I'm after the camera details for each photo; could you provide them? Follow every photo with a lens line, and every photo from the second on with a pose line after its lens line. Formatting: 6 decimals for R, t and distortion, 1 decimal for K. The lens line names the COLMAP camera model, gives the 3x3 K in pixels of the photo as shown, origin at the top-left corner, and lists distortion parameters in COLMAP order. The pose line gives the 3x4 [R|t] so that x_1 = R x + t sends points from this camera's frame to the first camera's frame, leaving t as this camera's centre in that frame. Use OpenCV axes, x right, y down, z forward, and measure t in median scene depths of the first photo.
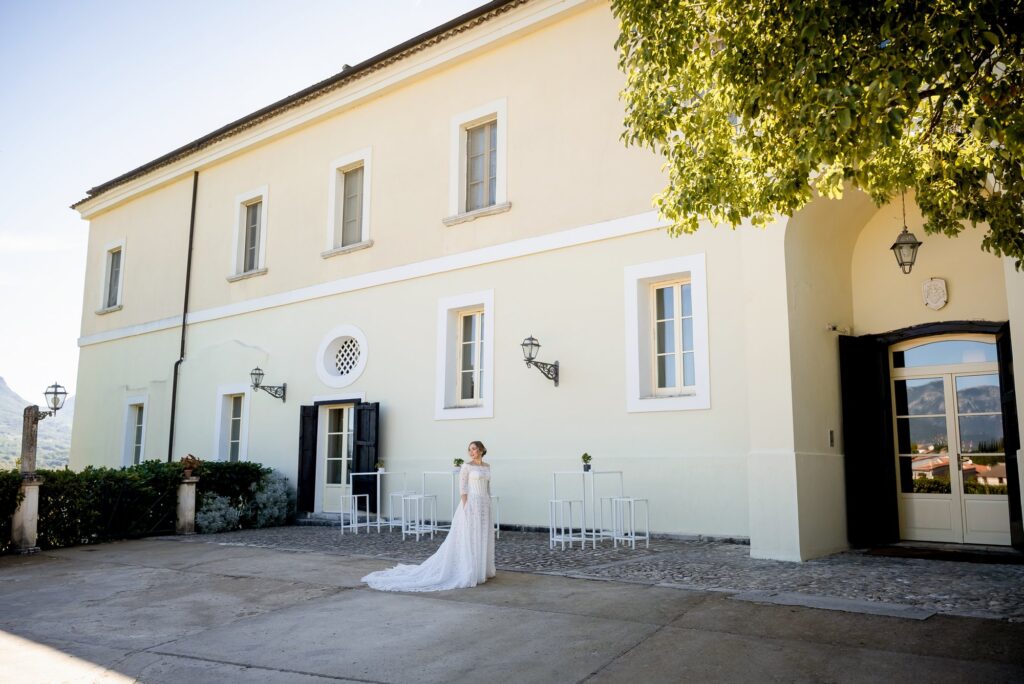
lens RADIAL K [[826.5, 0, 512.0], [0, 826.5, 342.0], [0, 0, 1]] dist [0.008068, 0.002494]
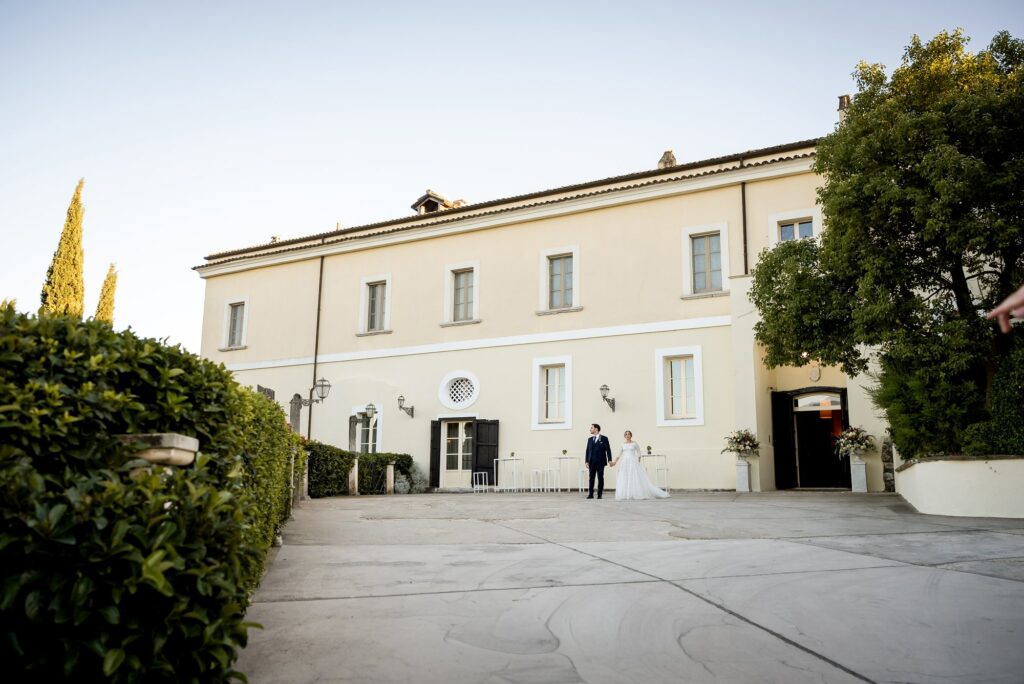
lens RADIAL K [[826.5, 0, 512.0], [0, 826.5, 342.0], [0, 0, 1]] dist [0.008068, 0.002494]
pose [[0.983714, 0.037863, 0.175709, -0.398936], [-0.032326, 0.998890, -0.034273, -0.024992], [-0.176811, 0.028034, 0.983845, -0.613679]]
